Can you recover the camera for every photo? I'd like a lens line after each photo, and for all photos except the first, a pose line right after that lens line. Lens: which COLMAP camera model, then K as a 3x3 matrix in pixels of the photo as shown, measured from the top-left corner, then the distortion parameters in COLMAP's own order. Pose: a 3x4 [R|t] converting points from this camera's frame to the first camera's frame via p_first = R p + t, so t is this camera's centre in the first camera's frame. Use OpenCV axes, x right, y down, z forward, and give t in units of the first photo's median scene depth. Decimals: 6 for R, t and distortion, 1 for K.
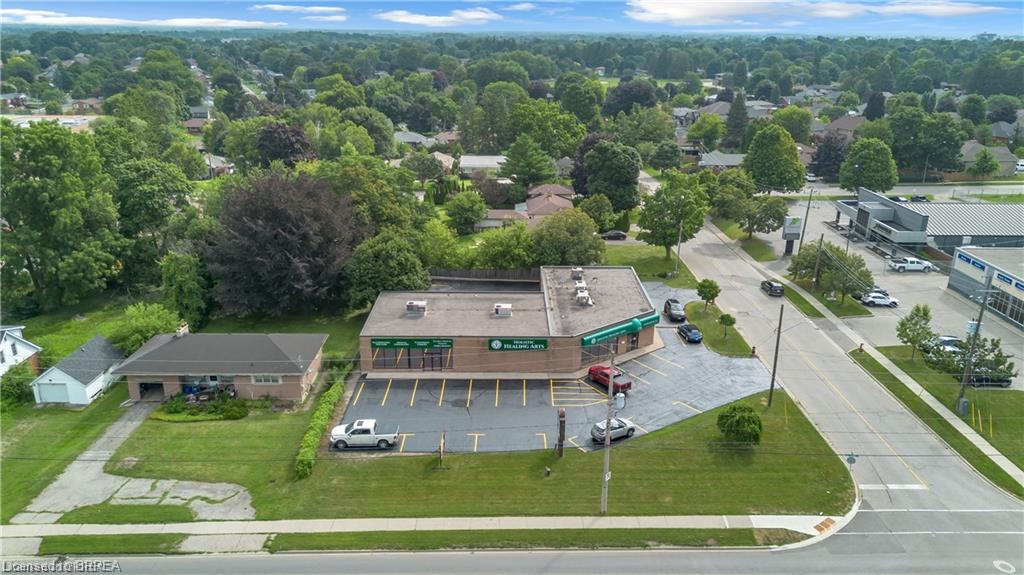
lens RADIAL K [[728.5, 0, 505.8], [0, 728.5, 292.1], [0, 0, 1]] dist [0.066524, -0.002777]
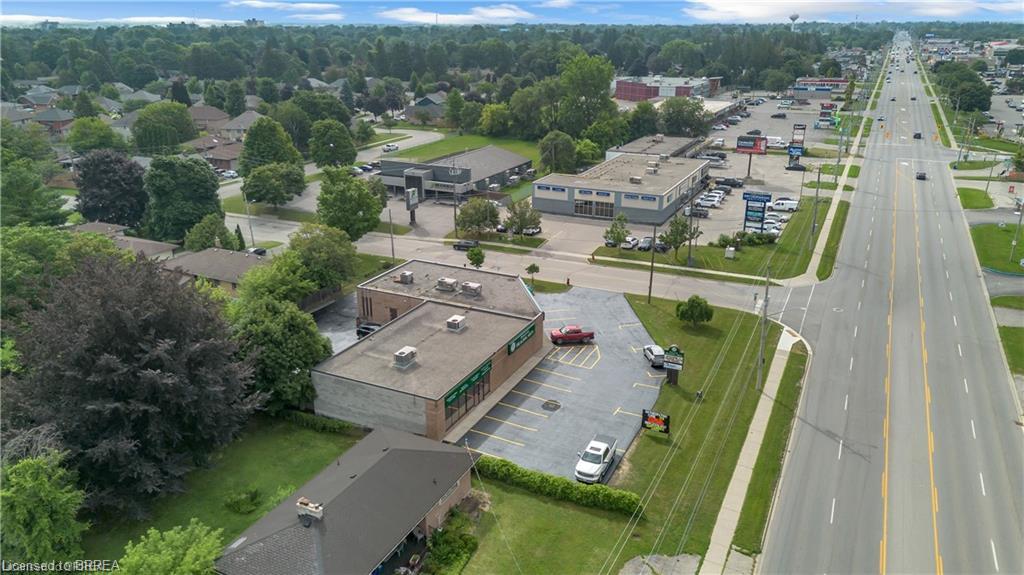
lens RADIAL K [[728.5, 0, 505.8], [0, 728.5, 292.1], [0, 0, 1]] dist [0.066524, -0.002777]
pose [[0.449786, -0.320422, 0.833680, -0.815385], [0.311873, 0.931020, 0.189572, -0.187133], [-0.836916, 0.174735, 0.518690, 0.482873]]
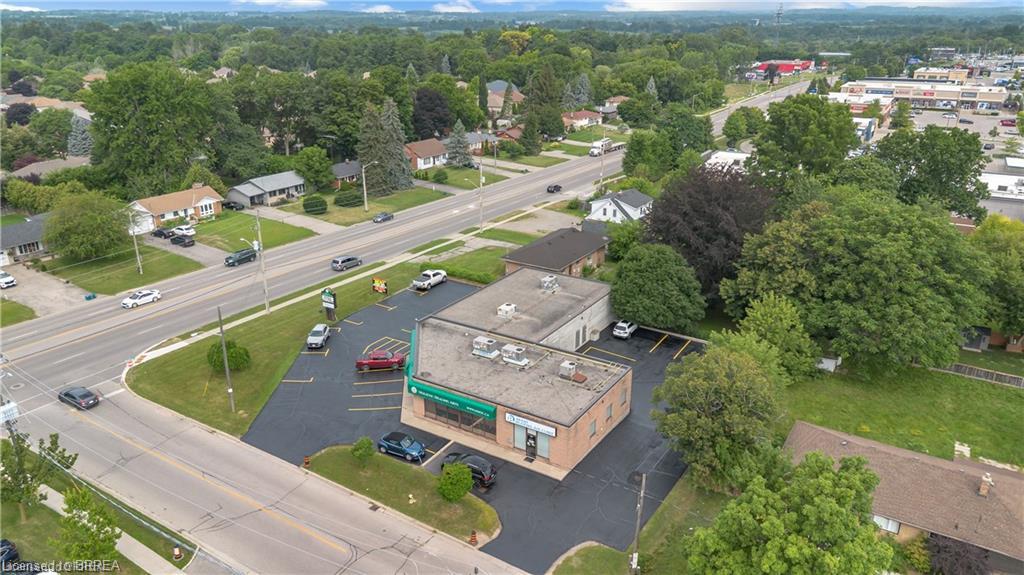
lens RADIAL K [[728.5, 0, 505.8], [0, 728.5, 292.1], [0, 0, 1]] dist [0.066524, -0.002777]
pose [[-0.546678, 0.293691, -0.784148, 0.821347], [-0.279992, 0.818452, 0.501738, -0.529401], [0.789144, 0.493845, -0.365198, 1.462661]]
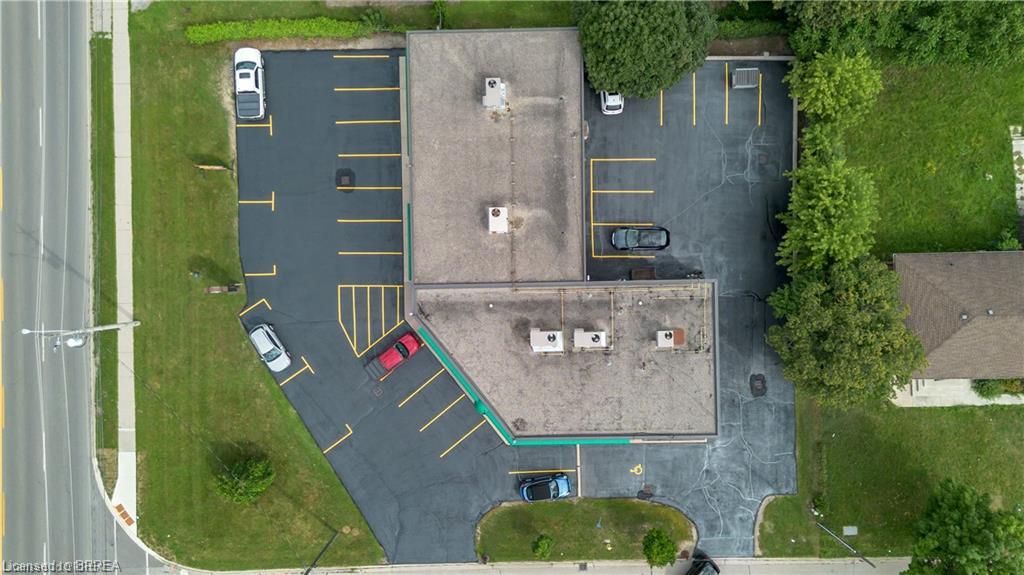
lens RADIAL K [[728.5, 0, 505.8], [0, 728.5, 292.1], [0, 0, 1]] dist [0.066524, -0.002777]
pose [[0.015153, 0.999804, -0.012740, 0.079341], [-0.331472, 0.017044, 0.943311, -0.690821], [0.943343, -0.010071, 0.331665, 0.840345]]
